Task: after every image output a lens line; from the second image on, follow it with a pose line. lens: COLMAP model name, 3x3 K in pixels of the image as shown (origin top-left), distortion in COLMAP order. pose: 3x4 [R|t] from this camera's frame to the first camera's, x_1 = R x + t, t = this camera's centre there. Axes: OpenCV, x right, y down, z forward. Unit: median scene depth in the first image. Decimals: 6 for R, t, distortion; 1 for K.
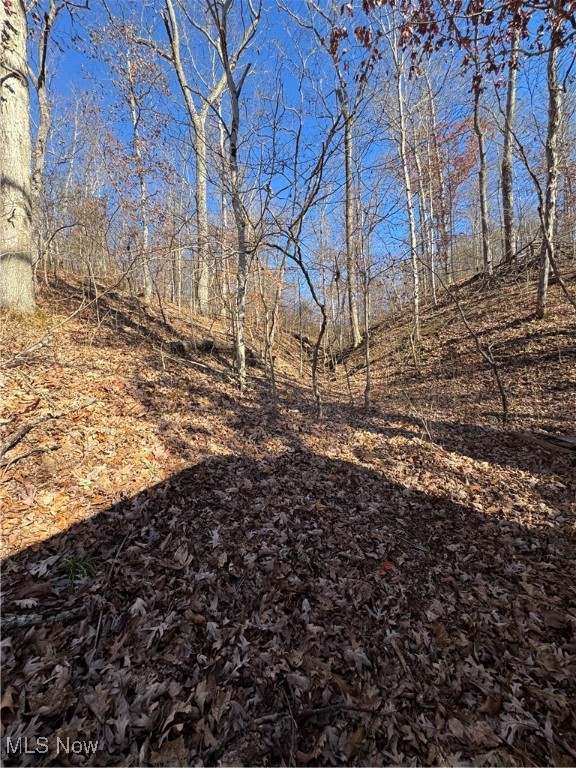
lens RADIAL K [[307.4, 0, 286.9], [0, 307.4, 381.8], [0, 0, 1]] dist [-0.002524, 0.000510]
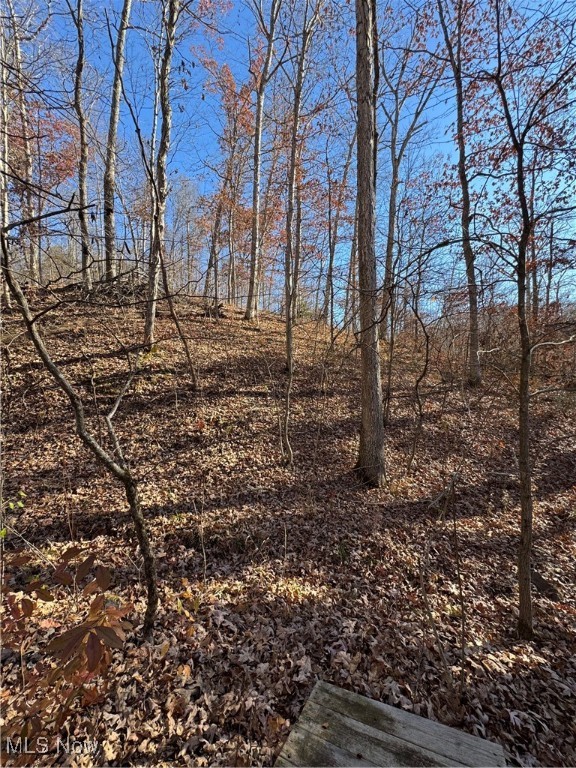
lens RADIAL K [[307.4, 0, 286.7], [0, 307.4, 384.1], [0, 0, 1]] dist [-0.002524, 0.000510]
pose [[0.389112, 0.043927, 0.920142, 0.184728], [0.012264, 0.998527, -0.052855, -0.063706], [-0.921109, 0.031851, 0.388001, 0.307522]]
